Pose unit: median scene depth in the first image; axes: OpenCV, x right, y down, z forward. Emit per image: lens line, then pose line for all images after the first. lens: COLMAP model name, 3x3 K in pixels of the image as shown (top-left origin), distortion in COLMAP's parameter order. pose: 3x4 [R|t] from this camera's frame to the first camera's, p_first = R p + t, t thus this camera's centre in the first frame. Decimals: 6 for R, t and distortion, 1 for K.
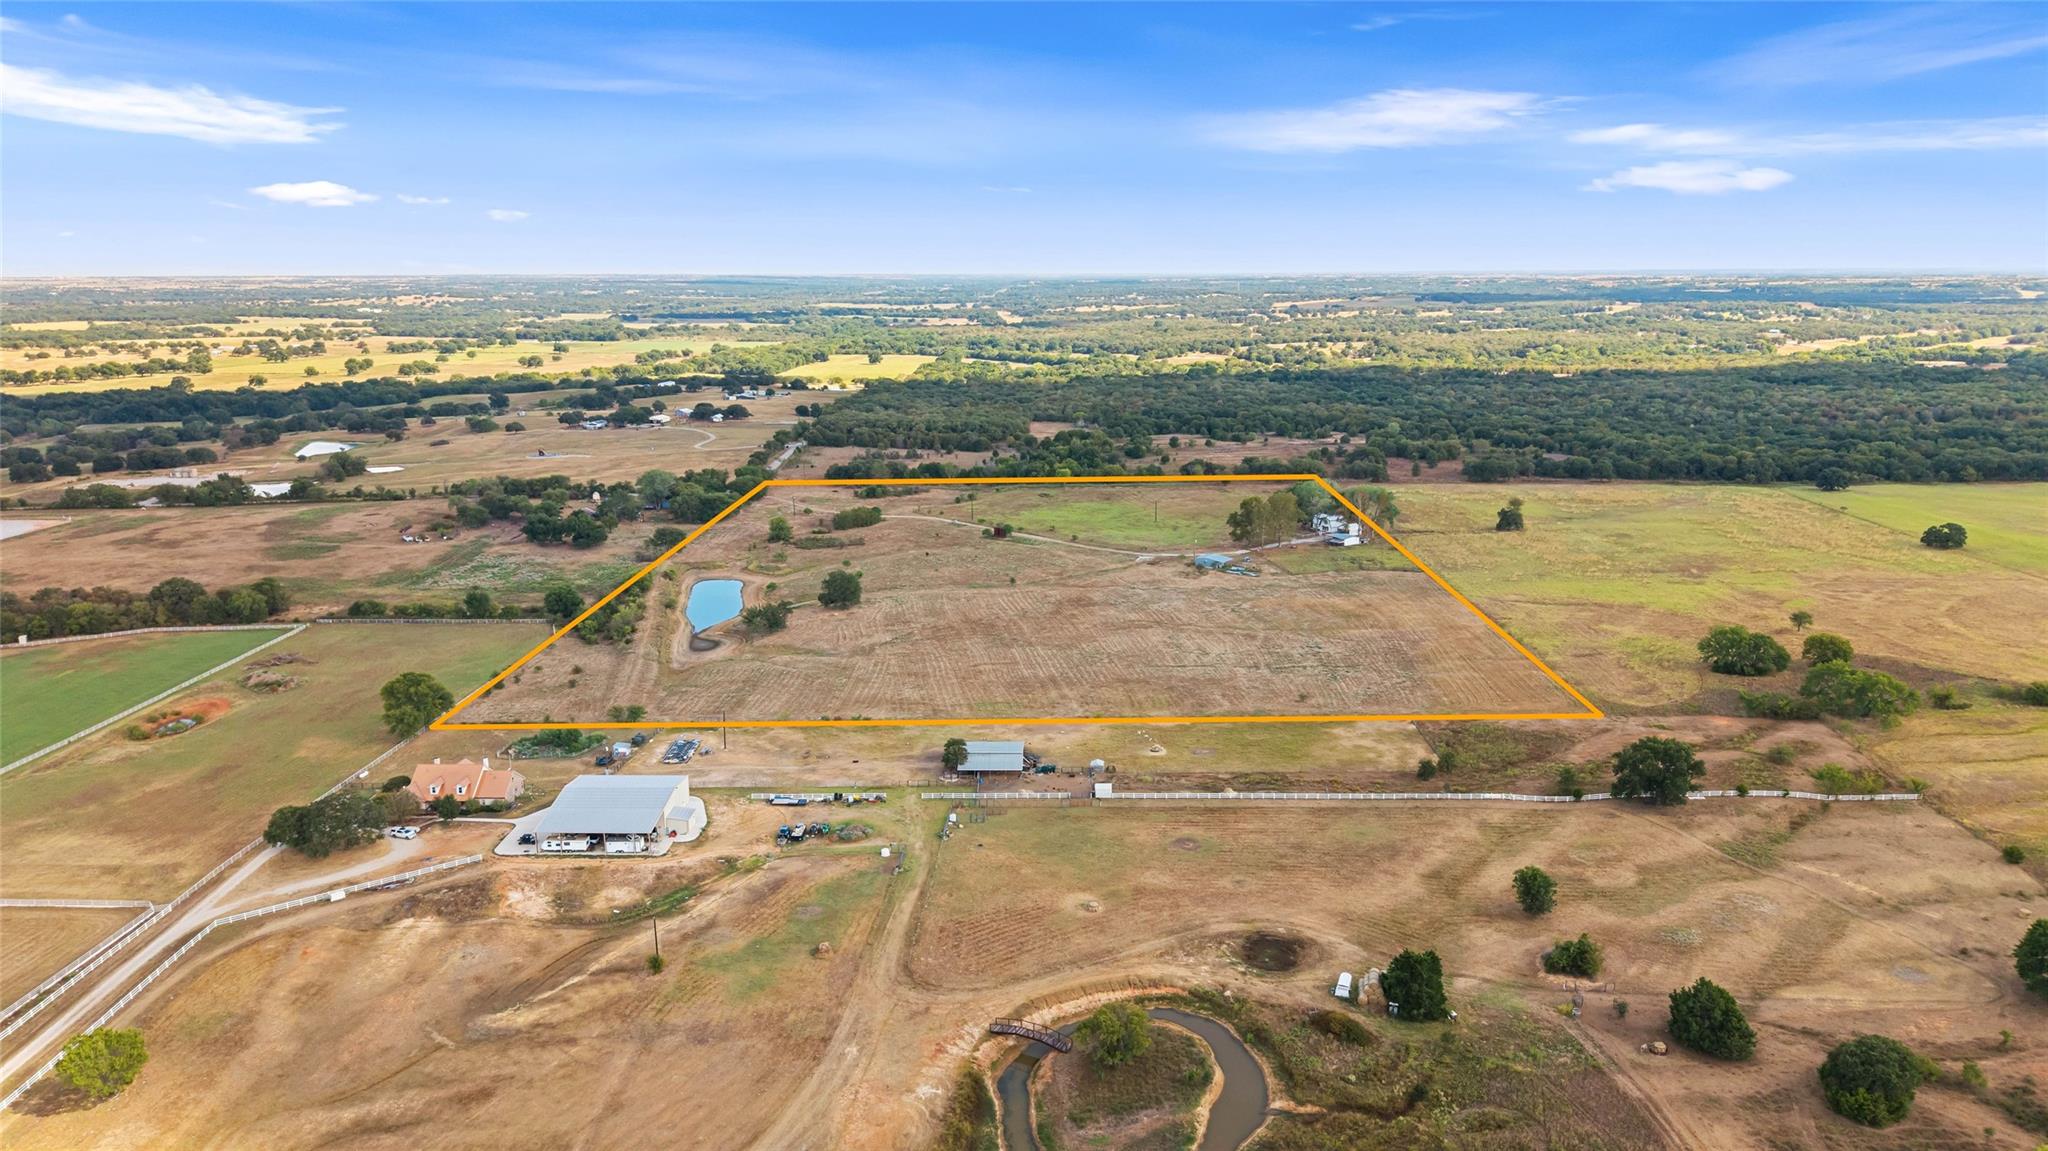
lens RADIAL K [[1374.0, 0, 1024.0], [0, 1374.0, 575.5], [0, 0, 1]] dist [0.063053, -0.001173]
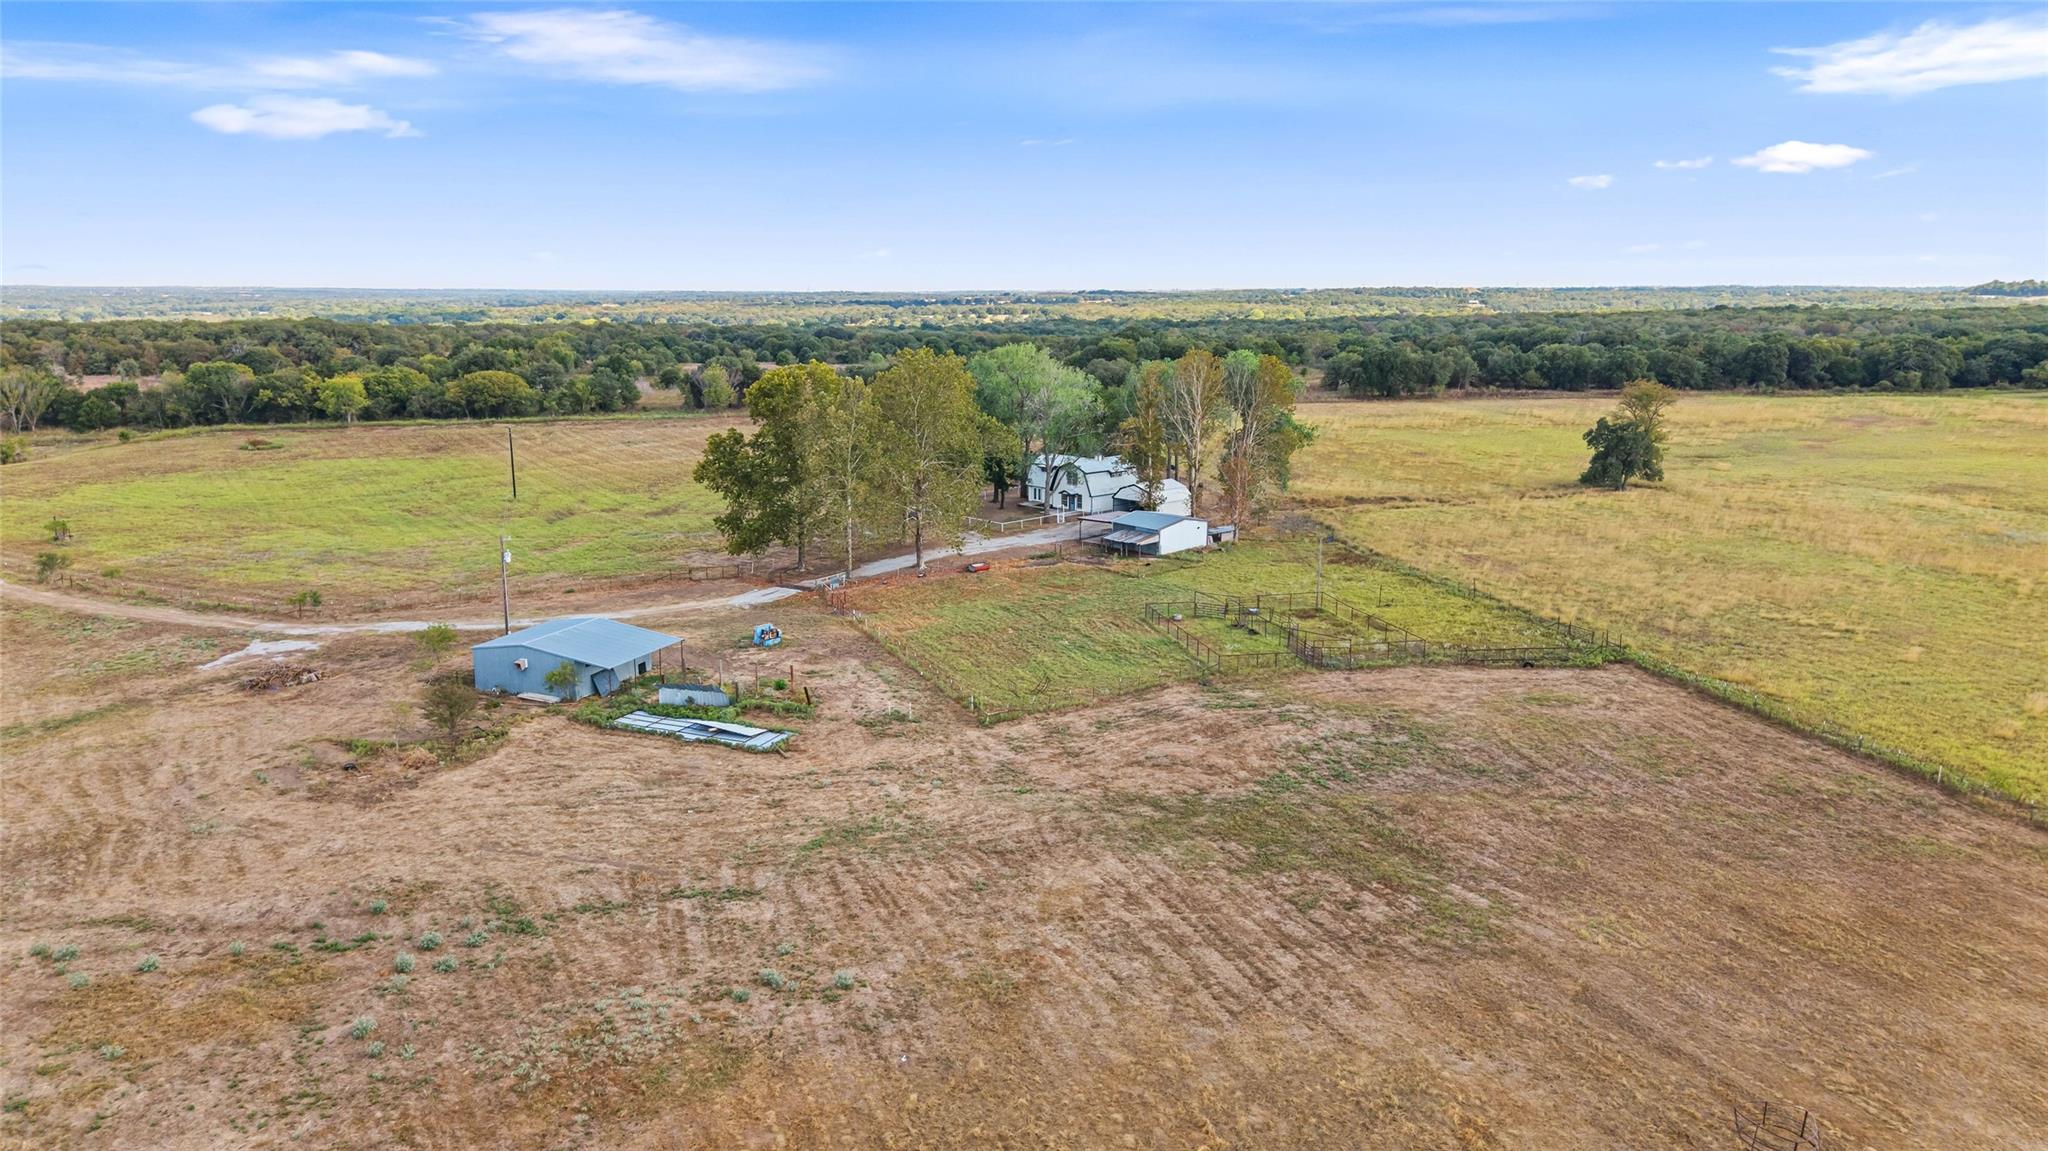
lens RADIAL K [[1374.0, 0, 1024.0], [0, 1374.0, 575.5], [0, 0, 1]] dist [0.063053, -0.001173]
pose [[0.969943, -0.041996, 0.239683, 0.142784], [0.045294, 0.998940, -0.008265, -0.016412], [-0.239081, 0.018873, 0.970816, 0.746888]]
